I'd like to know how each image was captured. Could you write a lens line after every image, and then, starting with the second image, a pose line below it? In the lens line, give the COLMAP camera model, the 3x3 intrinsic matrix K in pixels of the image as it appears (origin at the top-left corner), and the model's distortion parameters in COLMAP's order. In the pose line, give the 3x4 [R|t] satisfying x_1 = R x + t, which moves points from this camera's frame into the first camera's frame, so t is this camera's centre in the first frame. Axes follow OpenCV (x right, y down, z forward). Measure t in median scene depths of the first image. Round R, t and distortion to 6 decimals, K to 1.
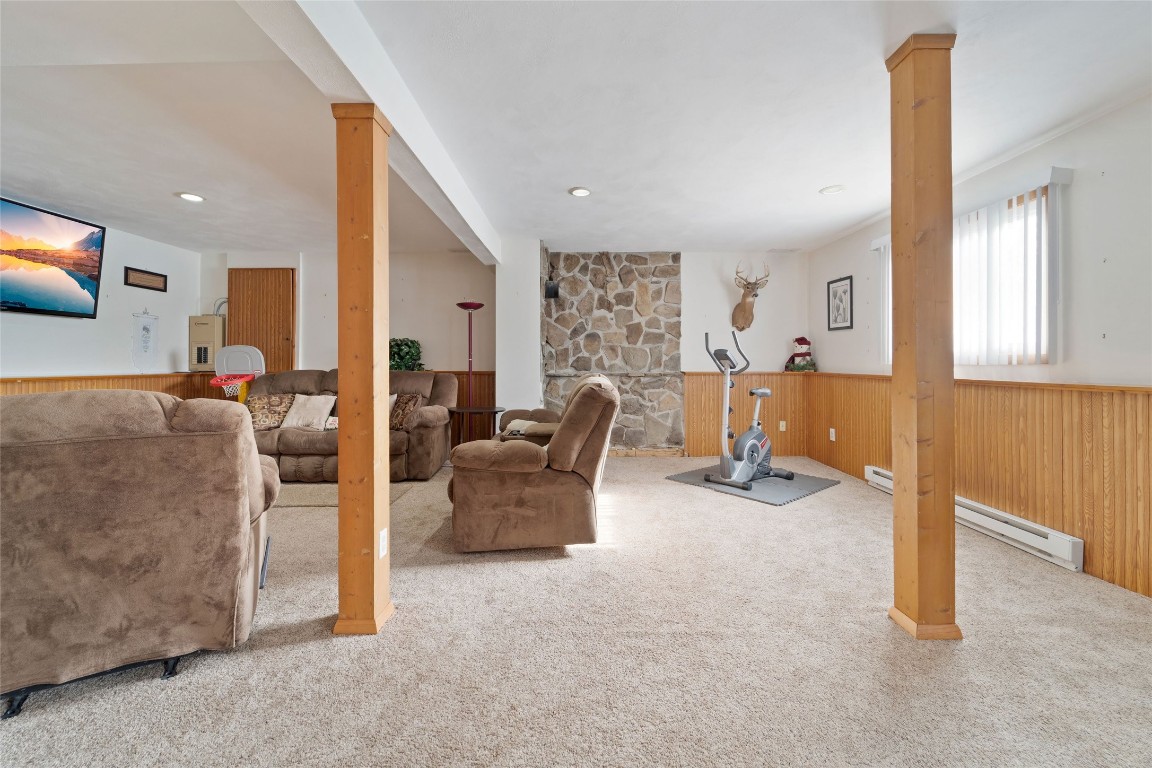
lens RADIAL K [[462.5, 0, 576.9], [0, 462.5, 369.3], [0, 0, 1]] dist [0.000745, -0.000735]
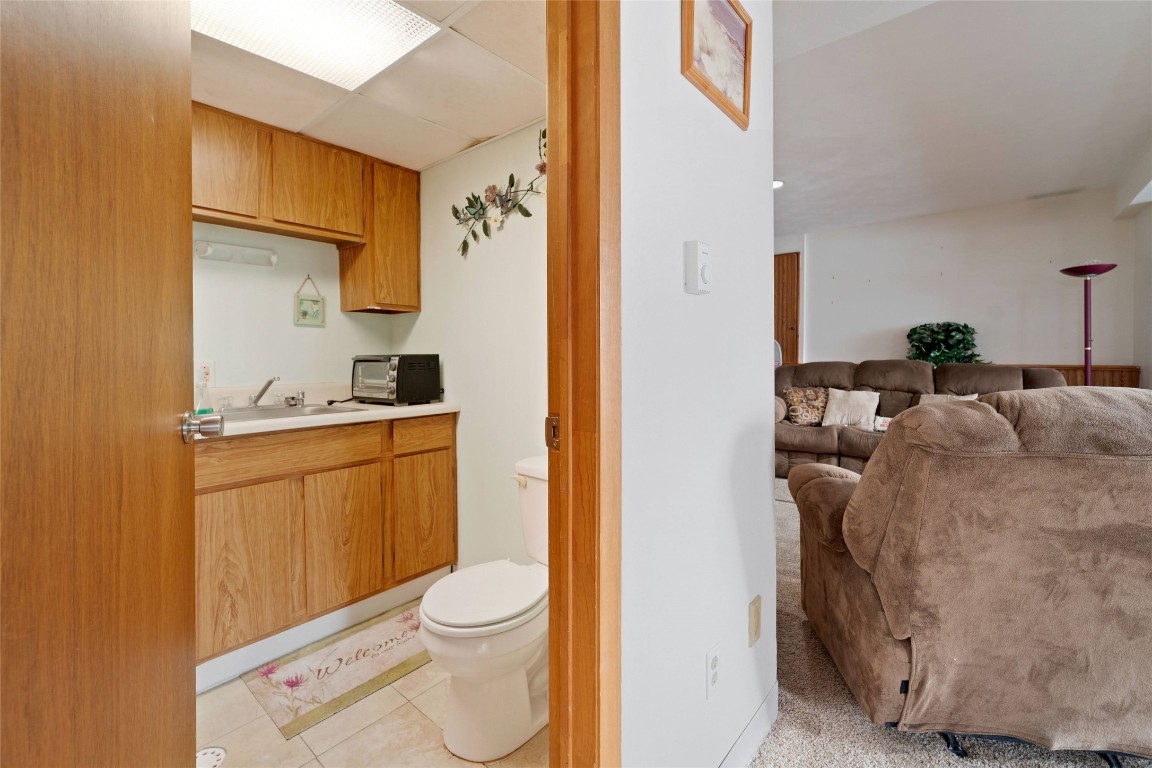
lens RADIAL K [[488.4, 0, 574.1], [0, 488.4, 364.4], [0, 0, 1]] dist [0.001168, -0.001958]
pose [[0.756368, 0.008884, -0.654086, -0.363753], [-0.004217, 0.999953, 0.008706, 0.000297], [0.654133, -0.003826, 0.756370, -0.057229]]
